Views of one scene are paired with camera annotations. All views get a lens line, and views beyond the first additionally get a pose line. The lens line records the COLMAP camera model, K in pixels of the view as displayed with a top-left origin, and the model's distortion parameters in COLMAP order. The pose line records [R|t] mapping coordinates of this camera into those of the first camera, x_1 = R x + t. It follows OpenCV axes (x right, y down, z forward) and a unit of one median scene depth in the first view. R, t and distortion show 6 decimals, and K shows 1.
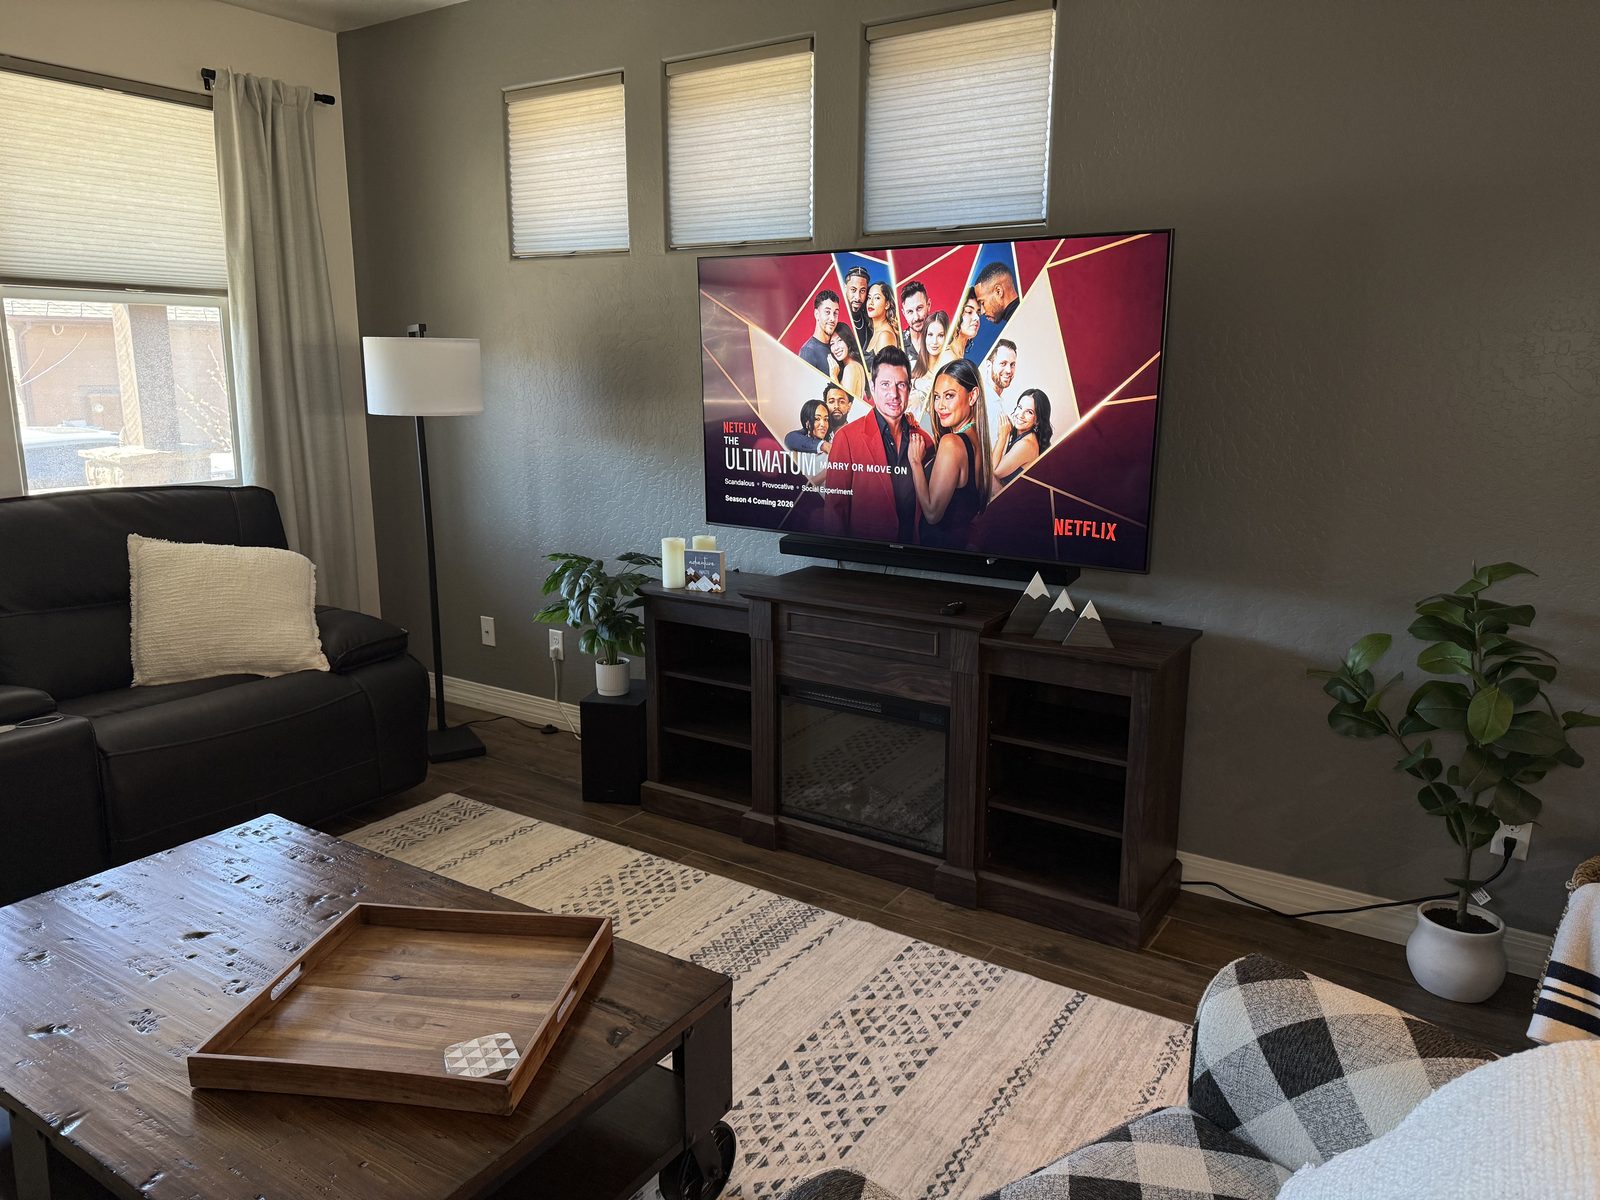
lens RADIAL K [[1149.9, 0, 800.0], [0, 1149.9, 600.0], [0, 0, 1]] dist [0.001723, -0.000660]
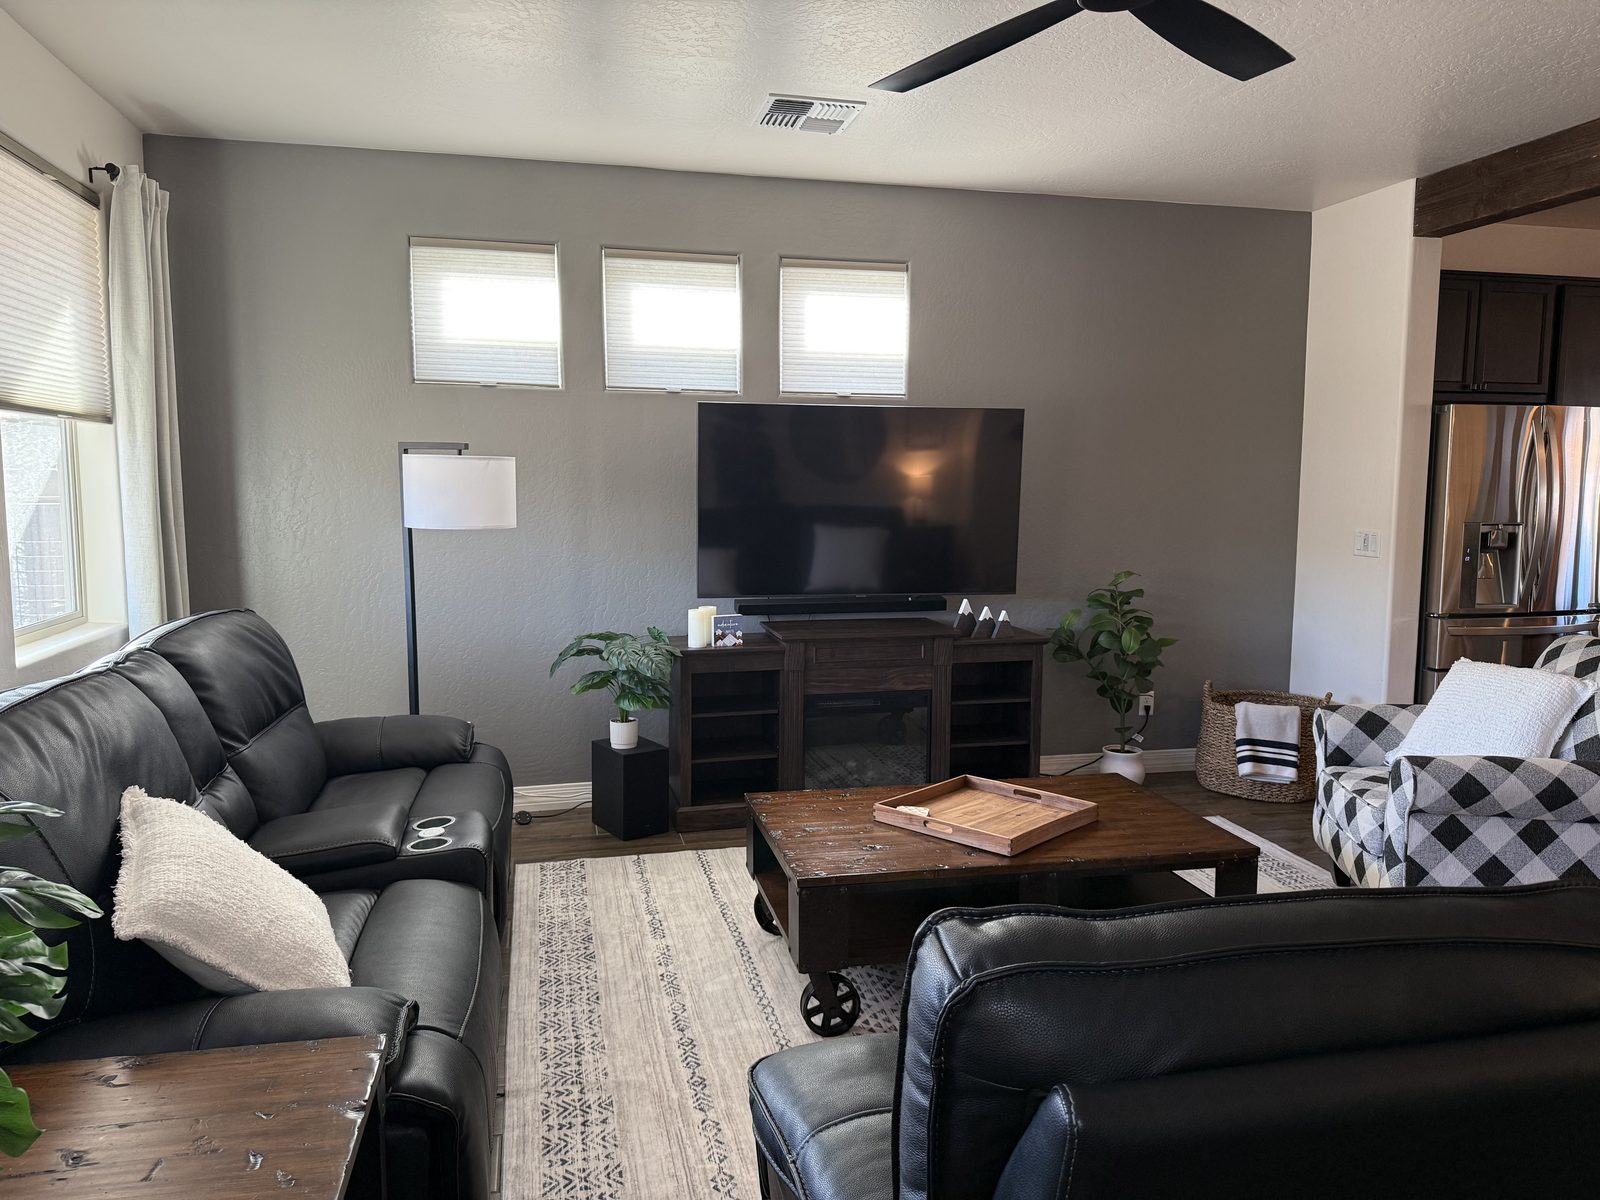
lens RADIAL K [[1149.9, 0, 800.0], [0, 1149.9, 600.0], [0, 0, 1]] dist [0.001723, -0.000660]
pose [[0.676370, -0.086195, 0.731501, -1.040882], [0.154611, 0.987618, -0.026584, -0.012564], [-0.720152, 0.131079, 0.681322, 0.034795]]
